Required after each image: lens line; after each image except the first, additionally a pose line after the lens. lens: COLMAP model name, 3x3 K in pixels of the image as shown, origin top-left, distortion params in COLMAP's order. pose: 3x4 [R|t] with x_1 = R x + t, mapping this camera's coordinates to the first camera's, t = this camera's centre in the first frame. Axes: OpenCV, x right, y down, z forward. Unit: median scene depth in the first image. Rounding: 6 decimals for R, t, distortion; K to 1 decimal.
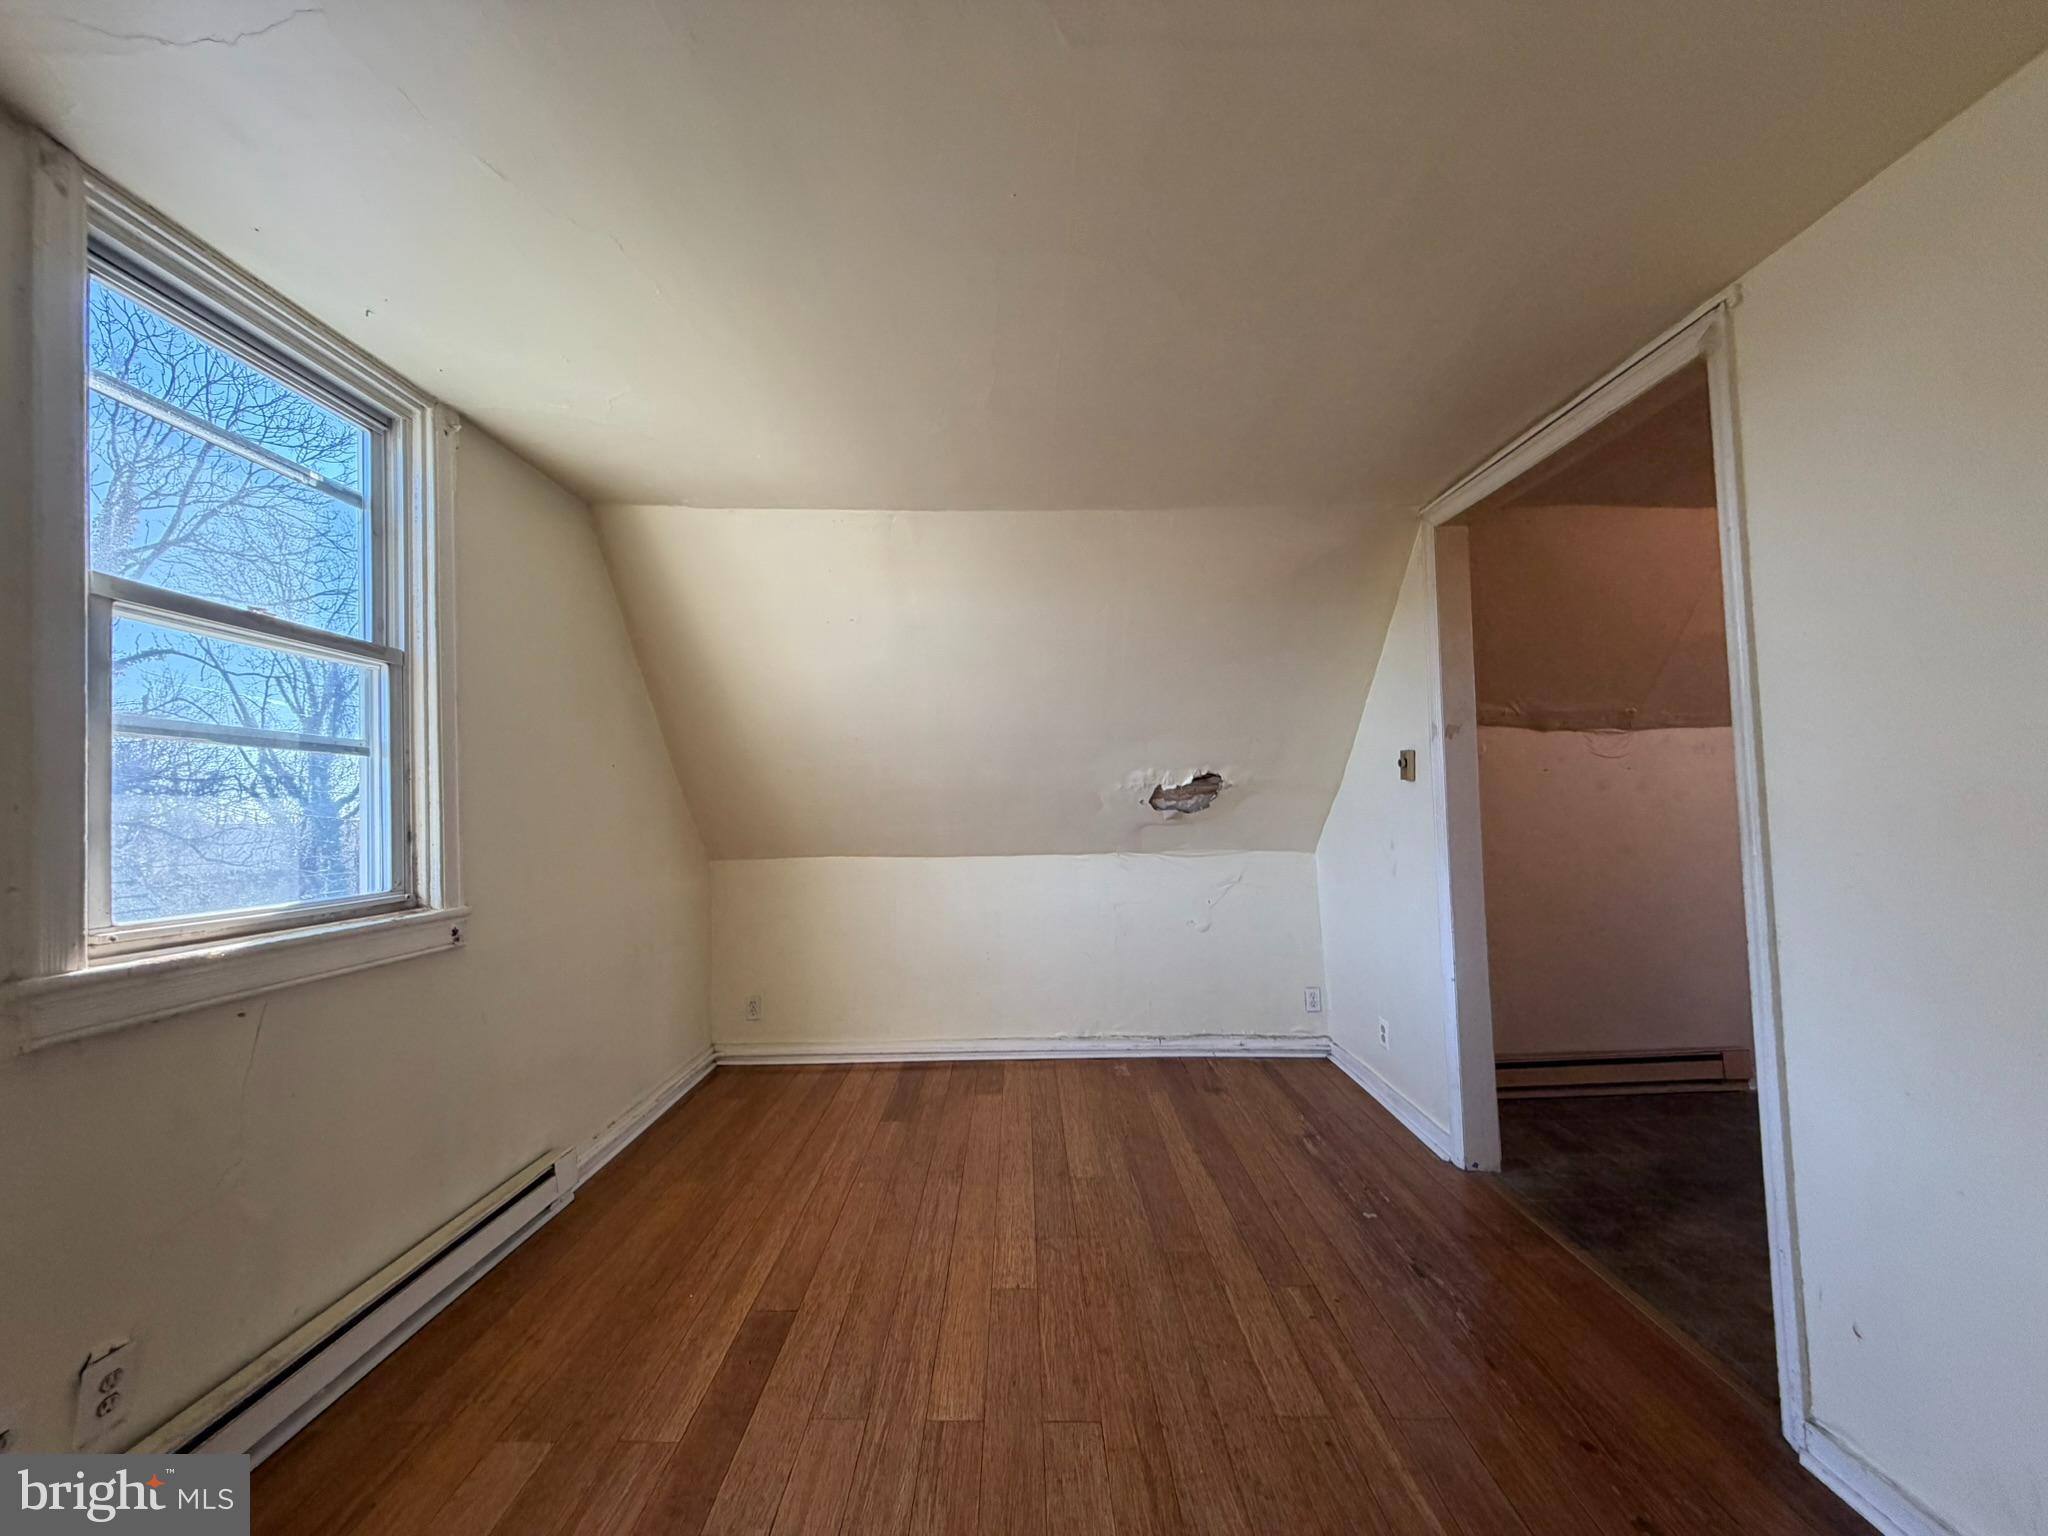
lens RADIAL K [[819.7, 0, 1018.5], [0, 819.7, 777.4], [0, 0, 1]] dist [0.001427, 0.000309]
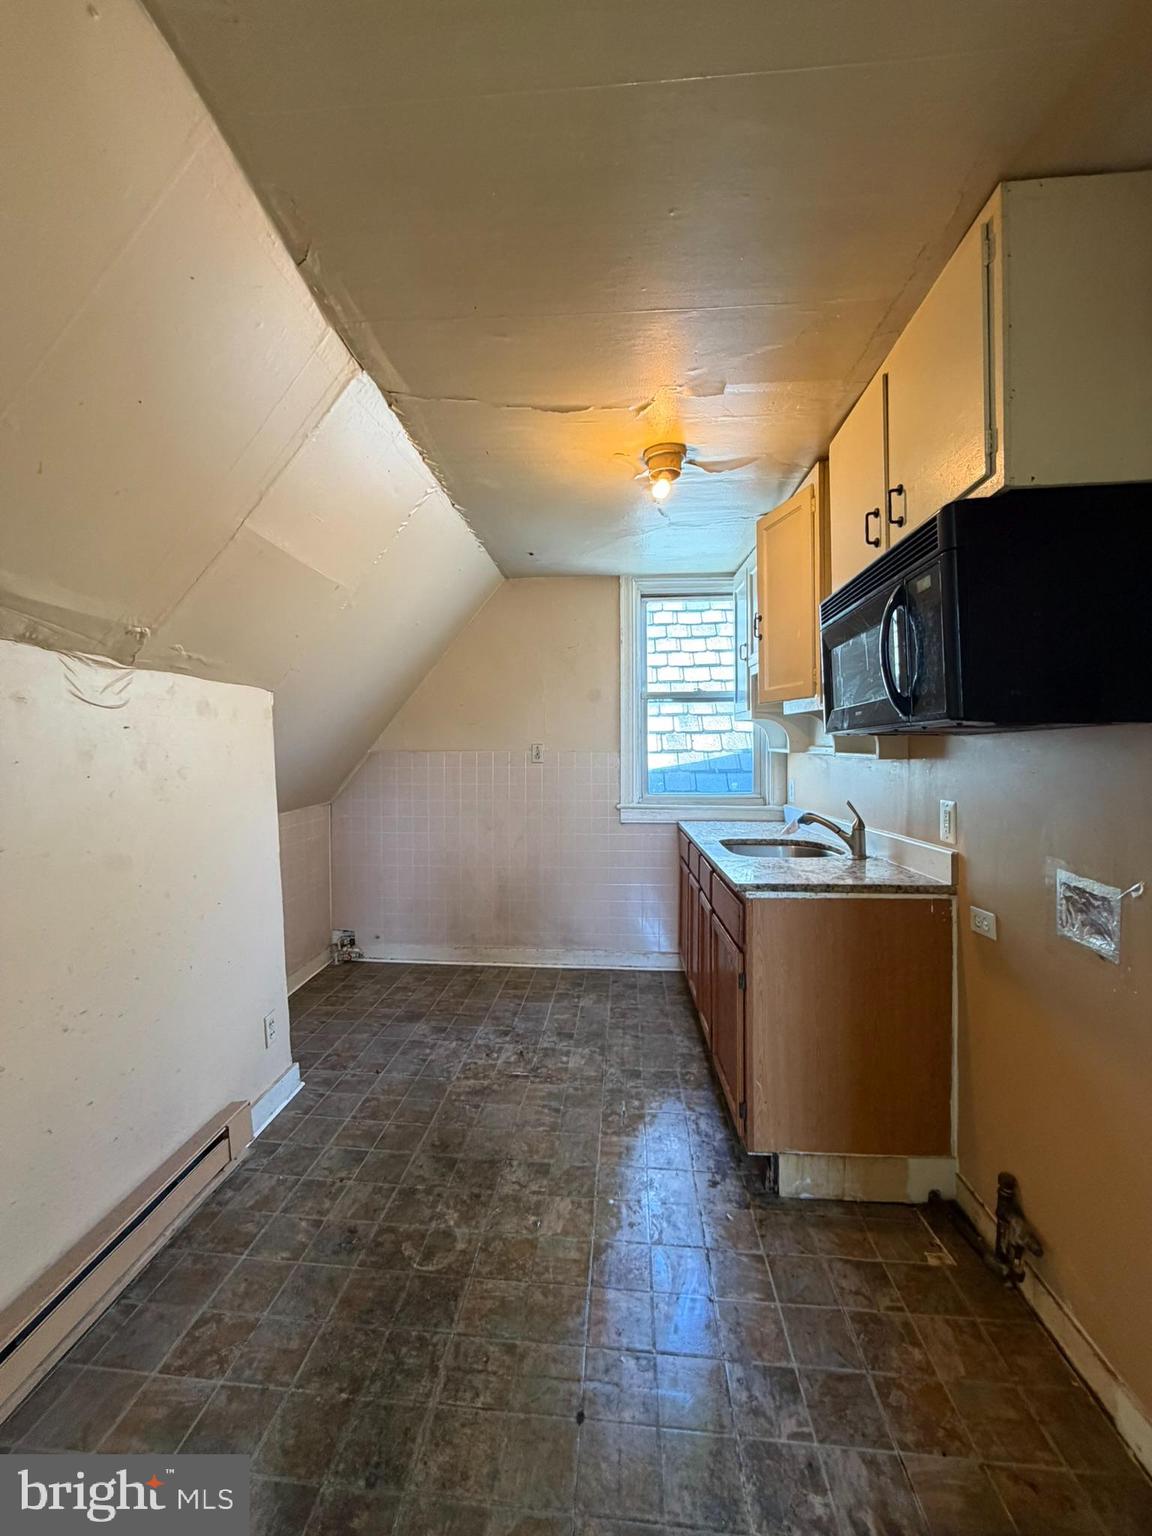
lens RADIAL K [[614.8, 0, 581.0], [0, 614.8, 754.3], [0, 0, 1]] dist [0.001427, 0.000309]
pose [[0.063530, 0.031596, 0.997480, 0.661153], [-0.036460, 0.998905, -0.029319, 0.021812], [-0.997314, -0.034506, 0.064613, 1.348399]]
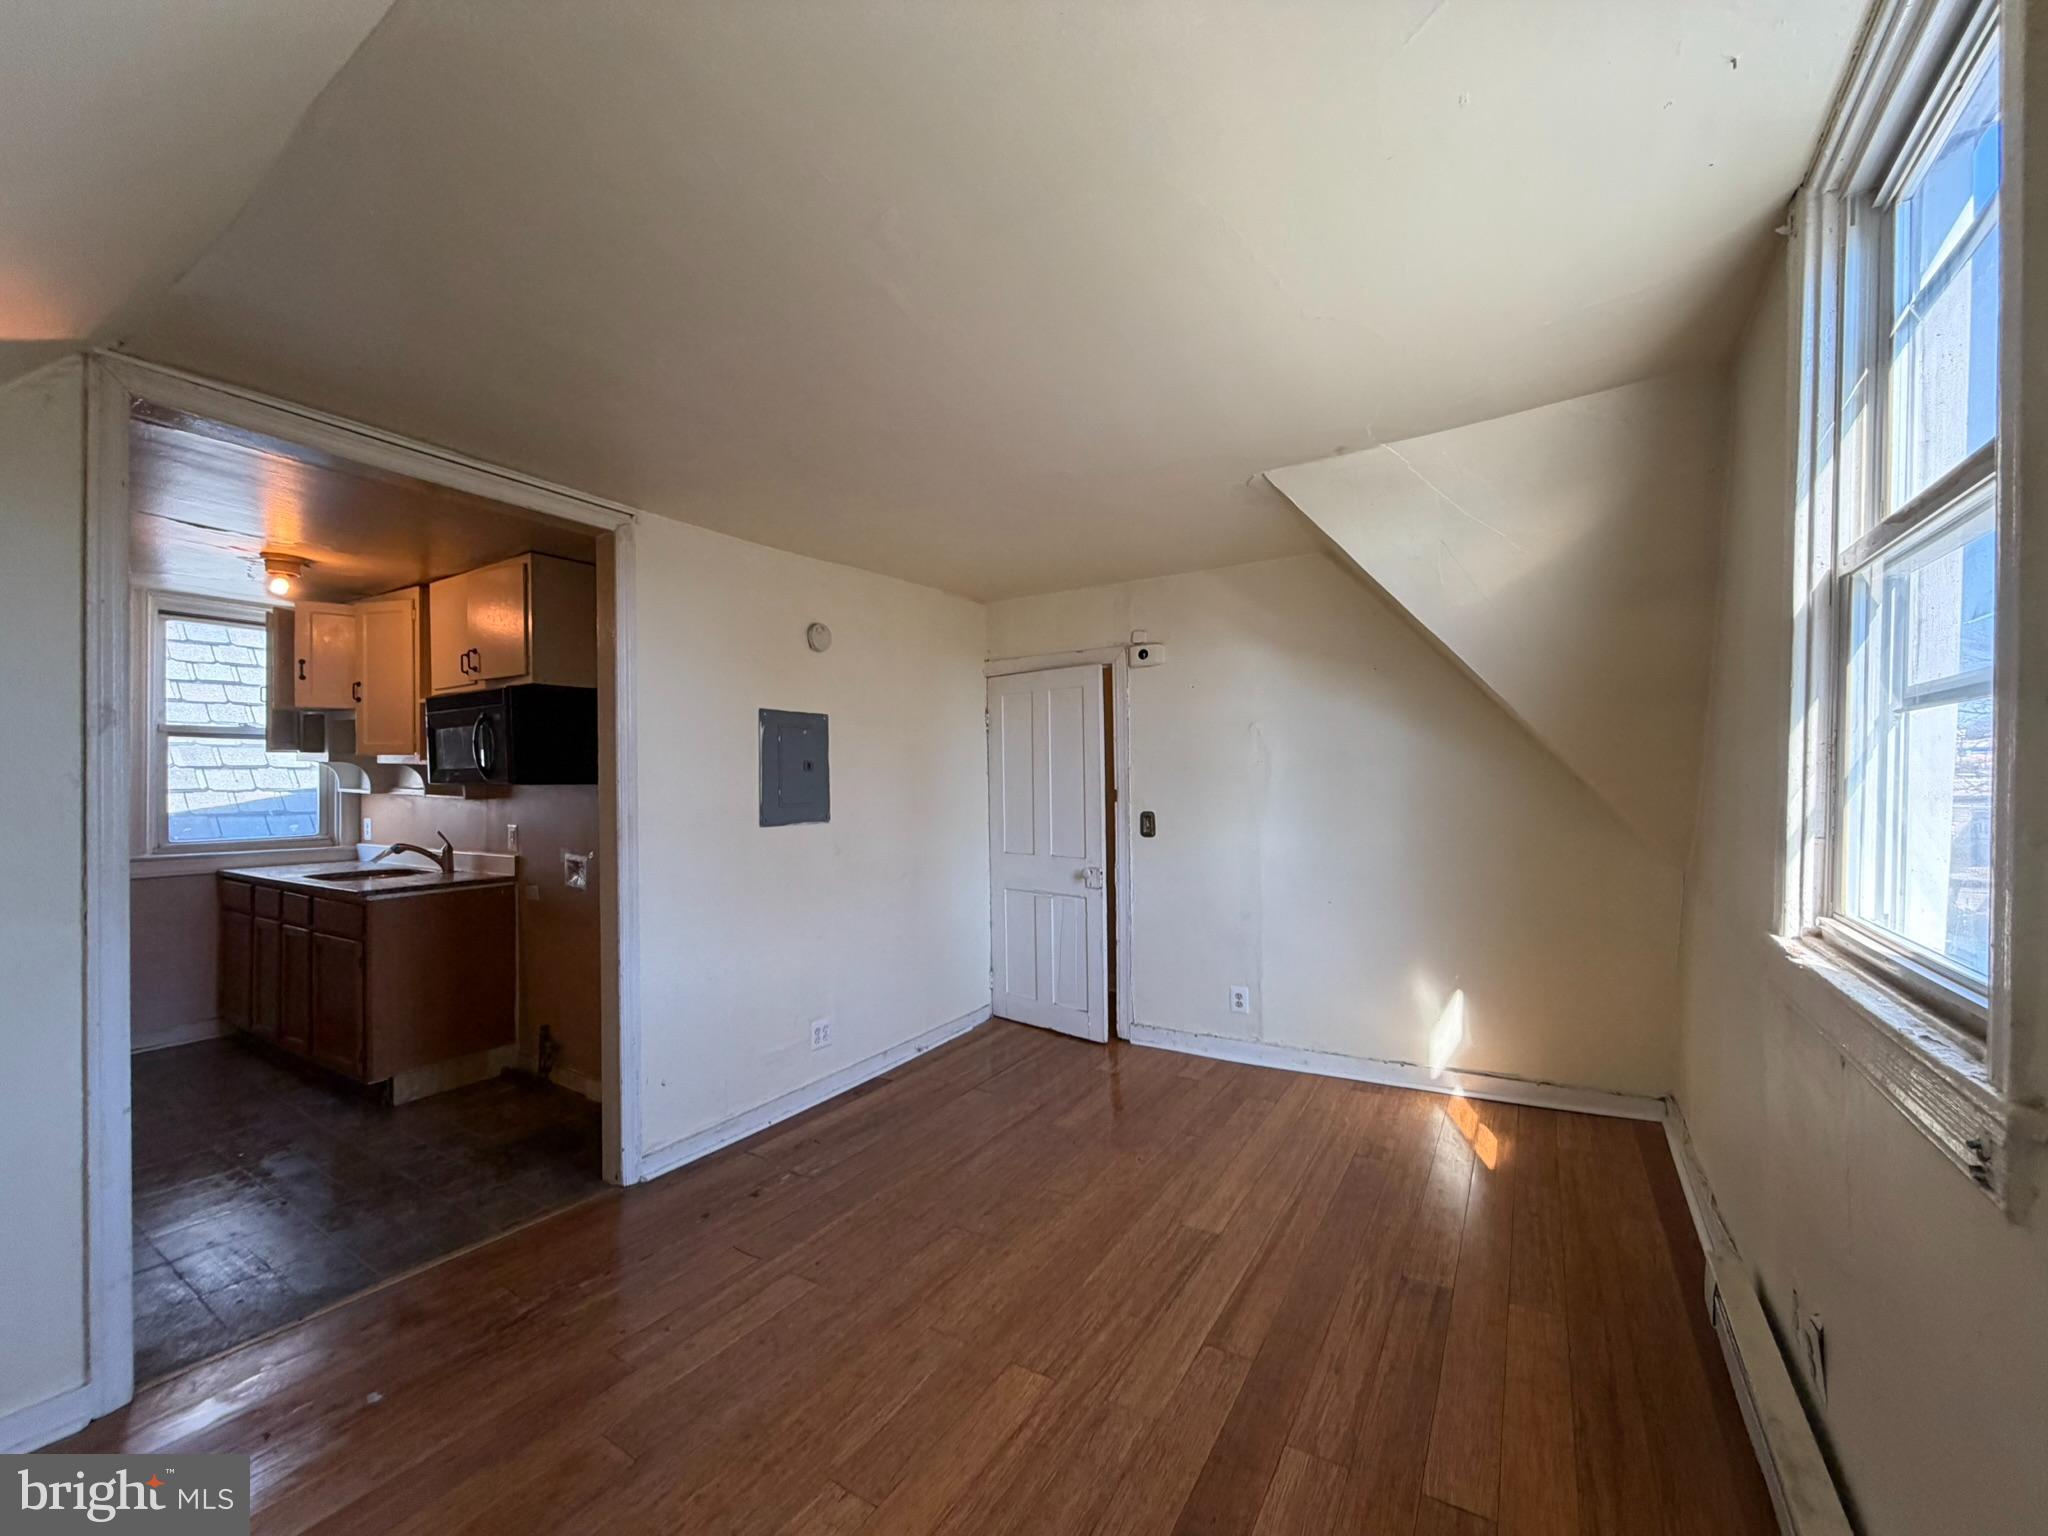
lens RADIAL K [[819.7, 0, 1015.4], [0, 819.7, 783.6], [0, 0, 1]] dist [0.001427, 0.000309]
pose [[-0.843651, 0.032846, 0.535886, -0.674405], [0.009659, 0.998894, -0.046019, 0.050842], [-0.536804, -0.033648, -0.843036, 1.975872]]
